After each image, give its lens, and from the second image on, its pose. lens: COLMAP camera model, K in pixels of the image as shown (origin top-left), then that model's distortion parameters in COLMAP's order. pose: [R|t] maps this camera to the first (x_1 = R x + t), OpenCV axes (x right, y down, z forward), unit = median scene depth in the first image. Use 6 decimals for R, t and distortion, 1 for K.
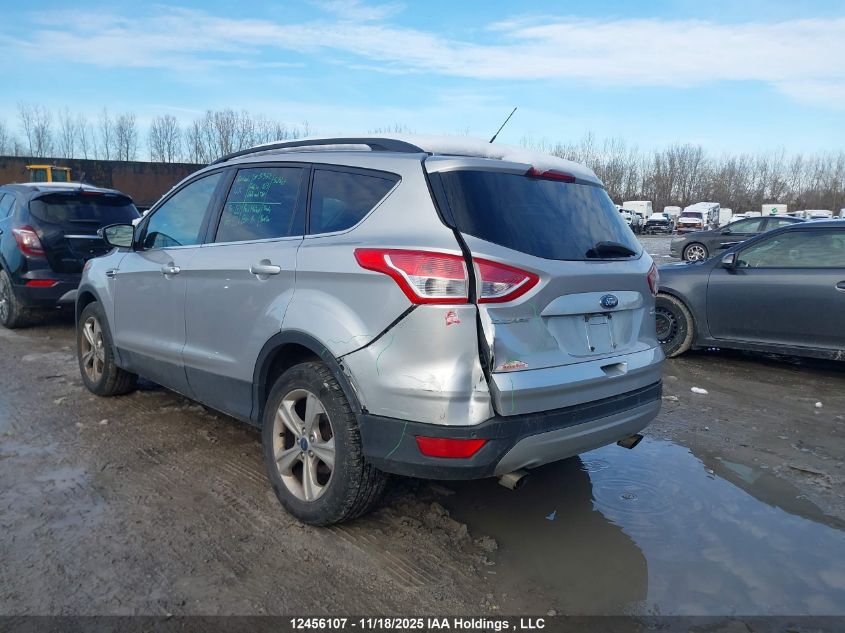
lens RADIAL K [[671.4, 0, 427.9], [0, 671.4, 316.5], [0, 0, 1]] dist [0.052019, -0.053345]
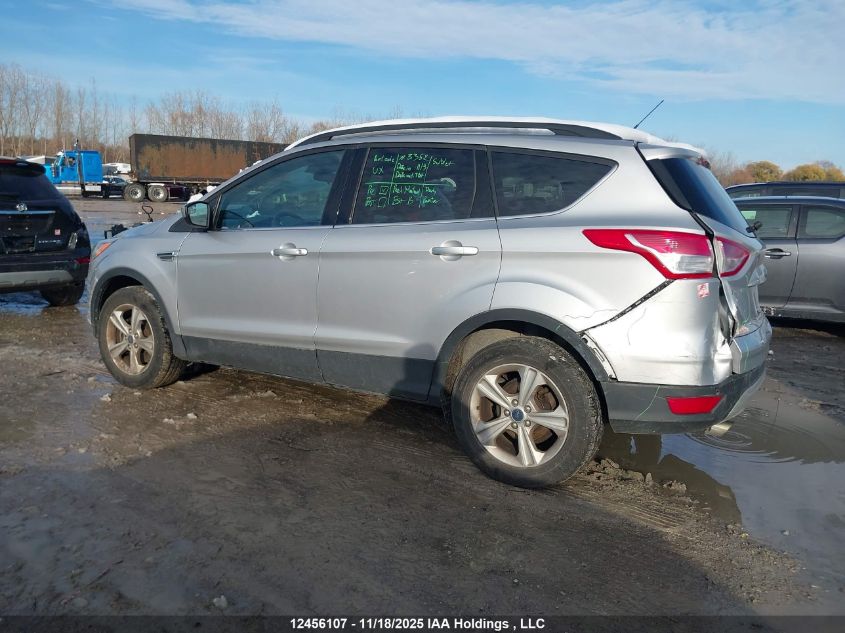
lens RADIAL K [[671.4, 0, 427.9], [0, 671.4, 316.5], [0, 0, 1]] dist [0.052019, -0.053345]
pose [[0.961844, -0.045665, 0.269760, -0.597760], [0.033948, 0.998273, 0.047945, -0.020922], [-0.271483, -0.036957, 0.961733, 0.024356]]
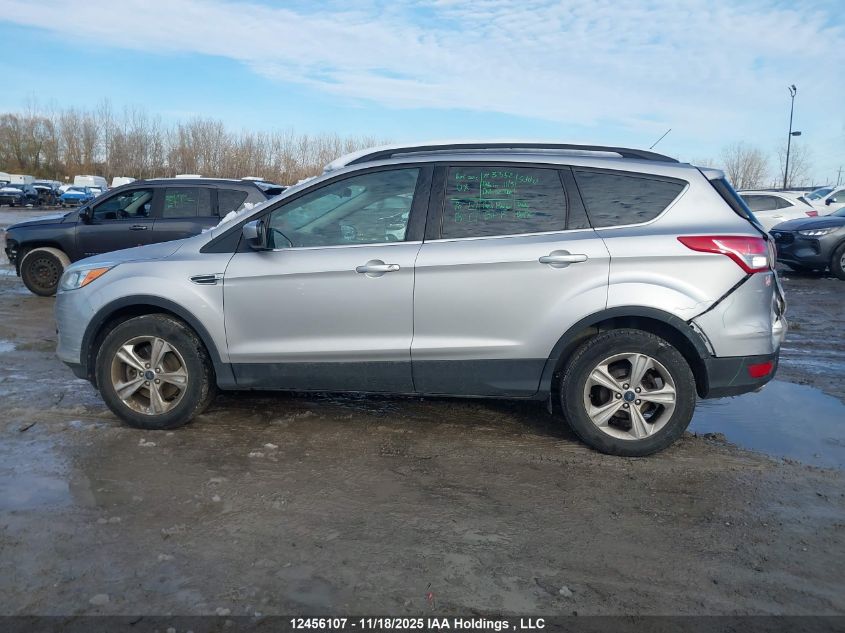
lens RADIAL K [[671.4, 0, 427.9], [0, 671.4, 316.5], [0, 0, 1]] dist [0.052019, -0.053345]
pose [[0.778275, -0.117957, 0.616745, -1.223237], [0.094303, 0.993014, 0.070921, -0.080098], [-0.620802, 0.002965, 0.783962, 0.252523]]
